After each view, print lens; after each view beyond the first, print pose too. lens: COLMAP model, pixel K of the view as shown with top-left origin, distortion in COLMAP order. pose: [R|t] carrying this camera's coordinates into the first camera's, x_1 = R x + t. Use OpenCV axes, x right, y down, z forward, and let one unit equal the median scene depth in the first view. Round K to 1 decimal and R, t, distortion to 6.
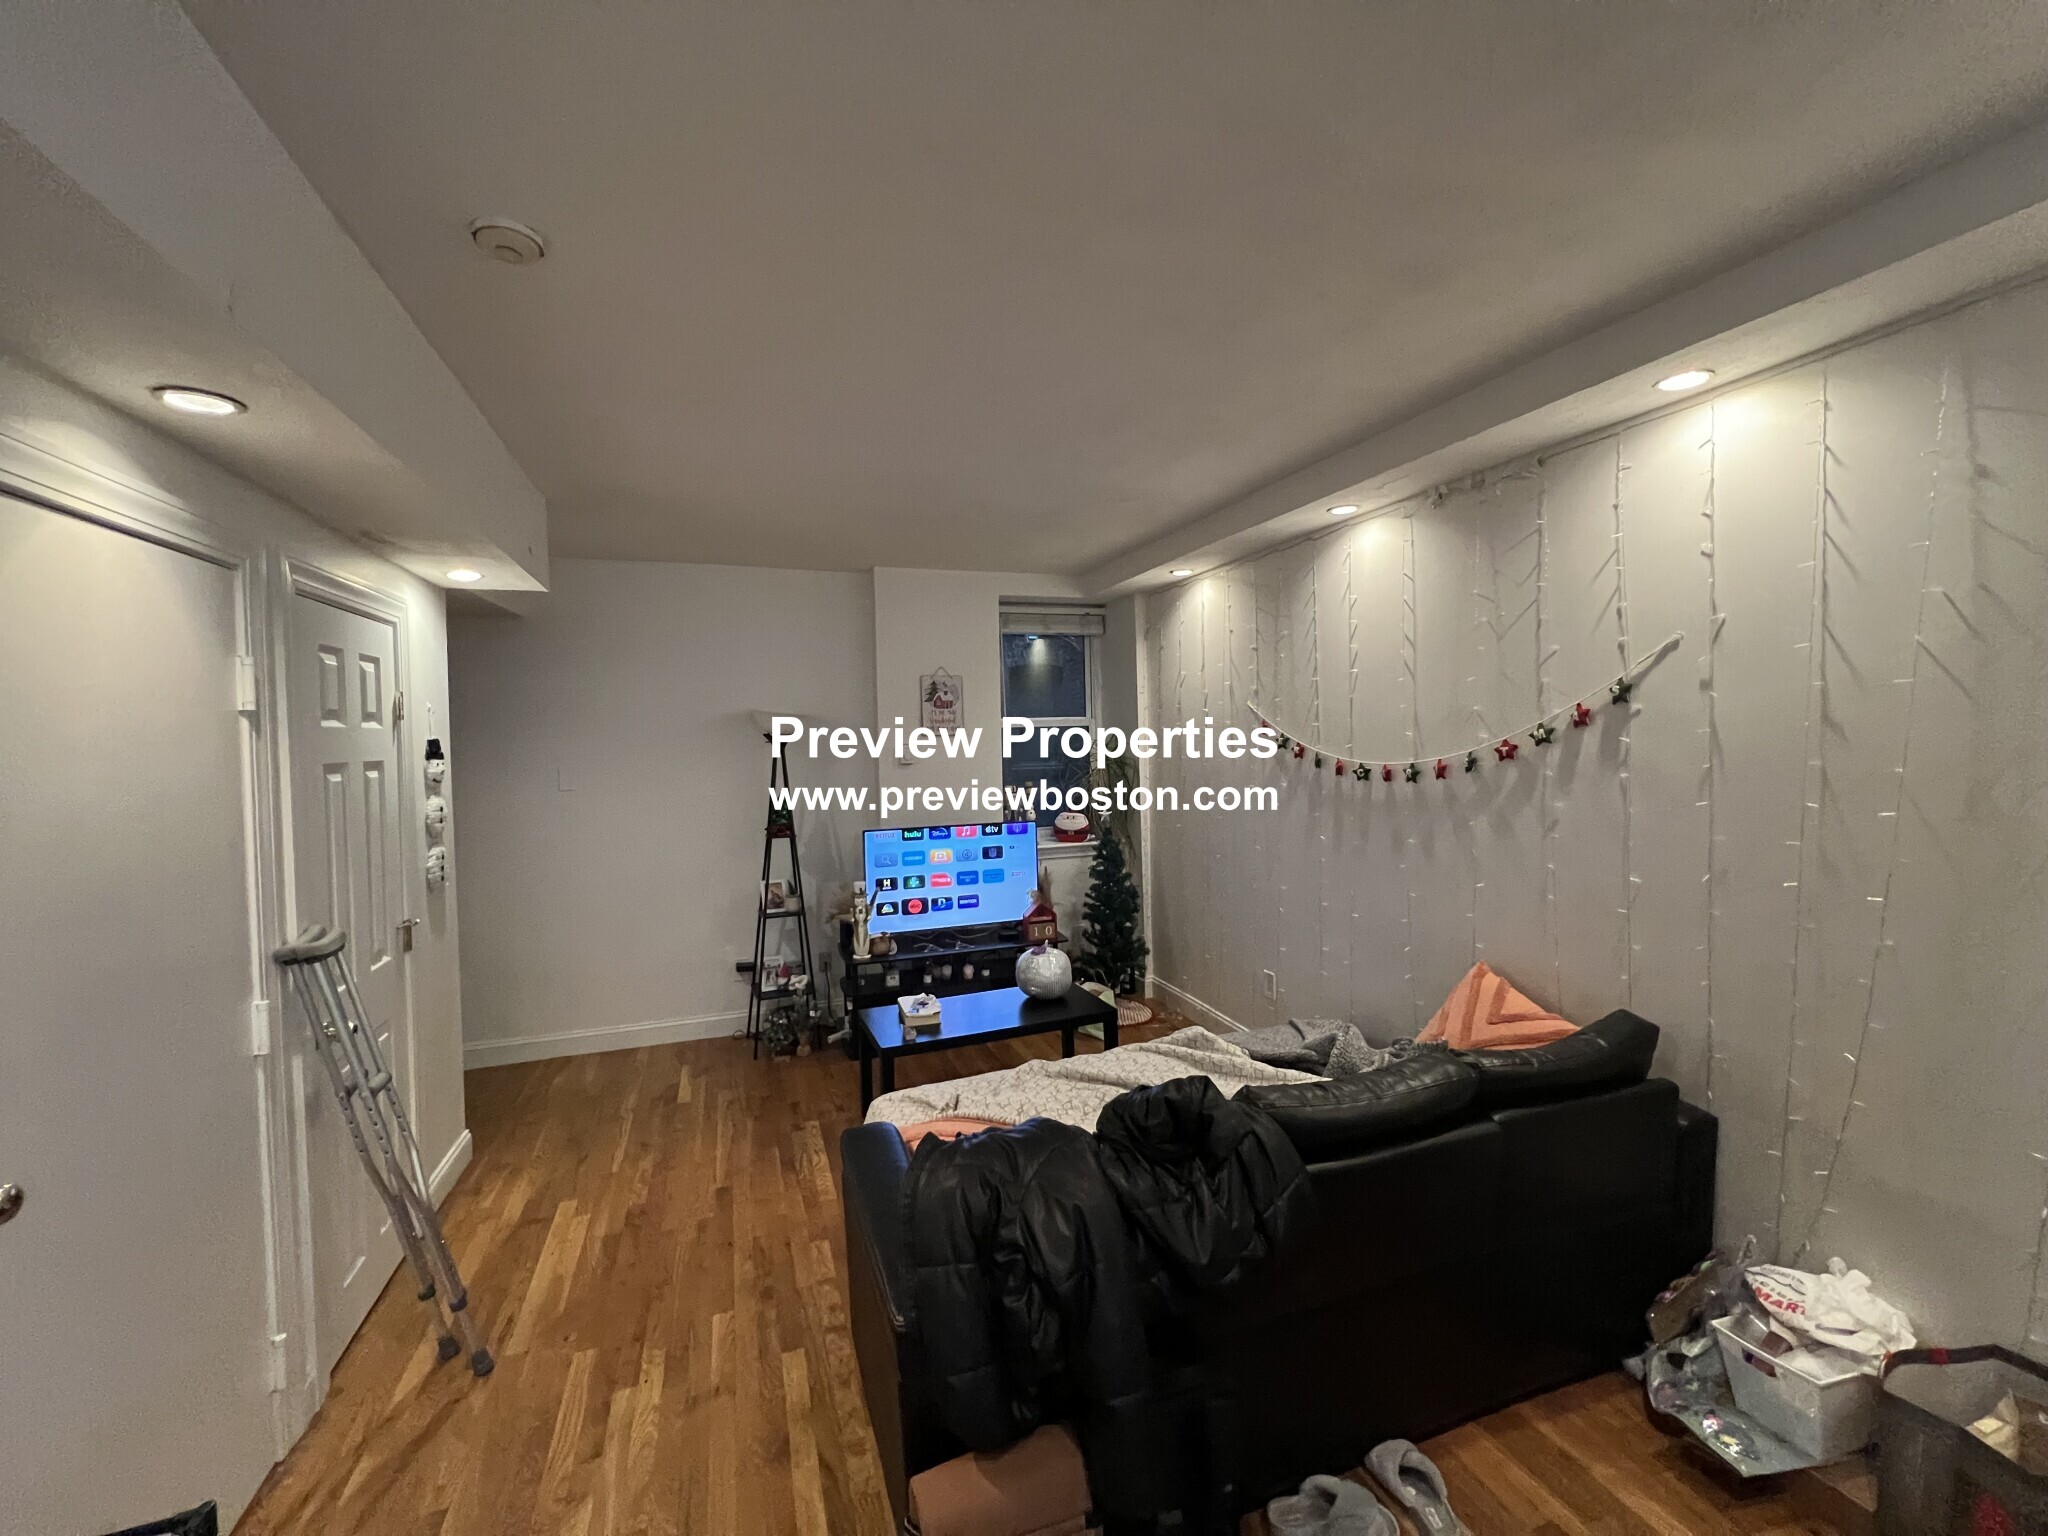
lens RADIAL K [[823.9, 0, 1022.5], [0, 823.9, 761.2], [0, 0, 1]] dist [0.002936, -0.000712]
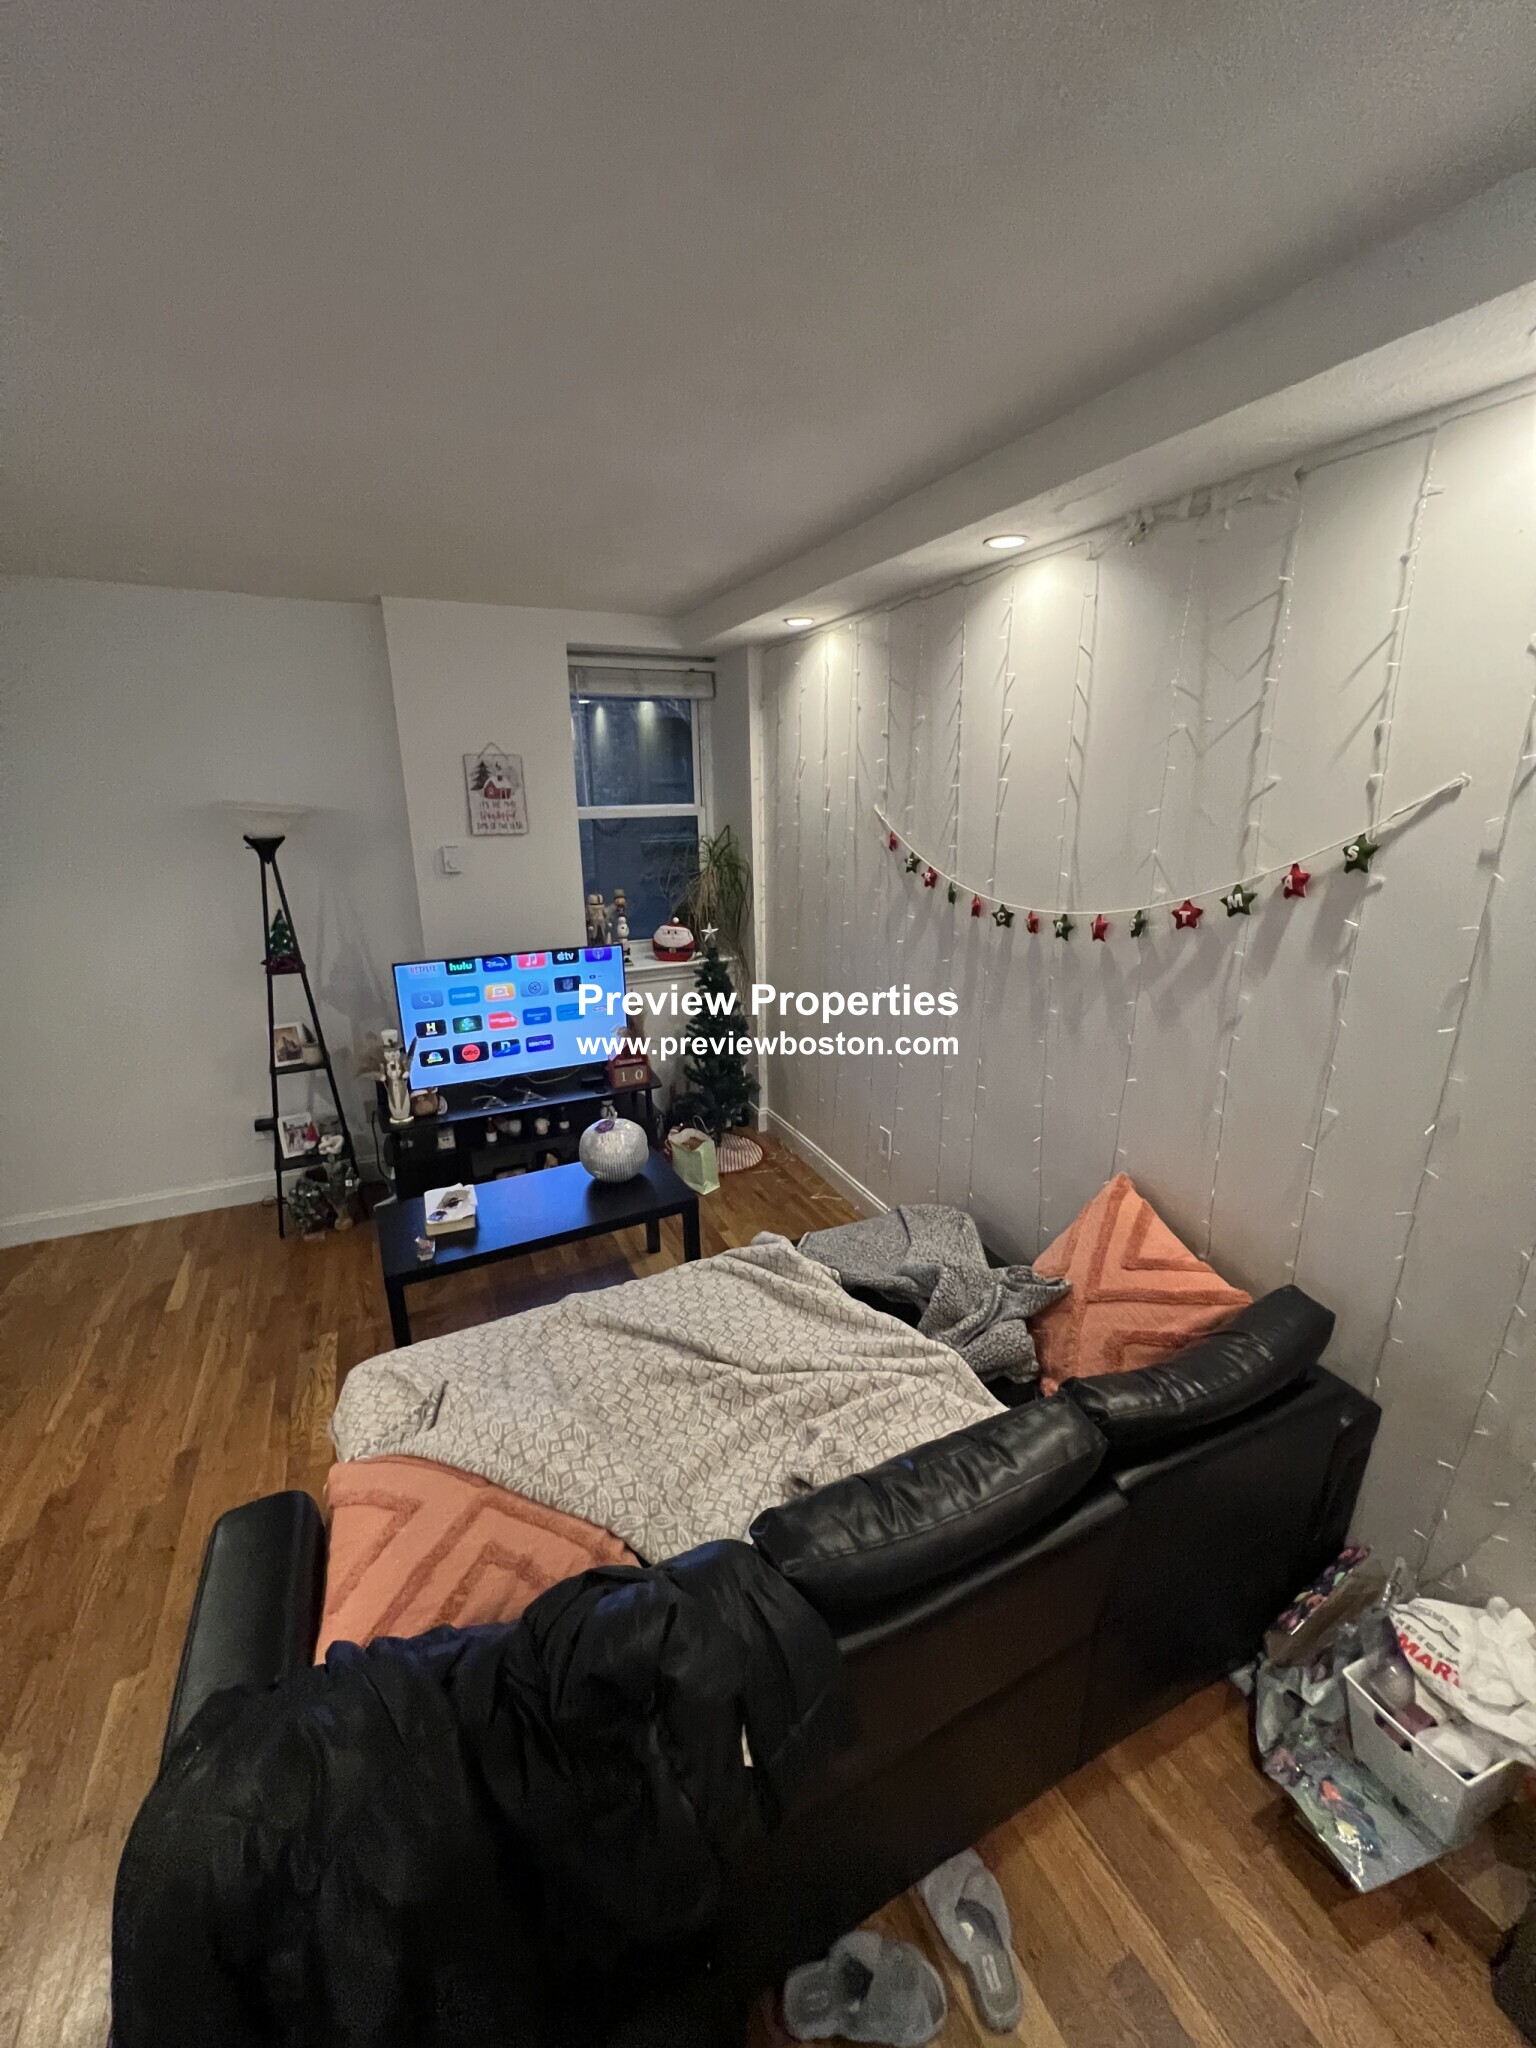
lens RADIAL K [[823.9, 0, 775.8], [0, 823.9, 1020.5], [0, 0, 1]] dist [0.002936, -0.000712]
pose [[0.994218, -0.015956, 0.106192, 0.124032], [-0.010900, 0.968796, 0.247620, -0.090082], [-0.106830, -0.247346, 0.963020, 0.270069]]
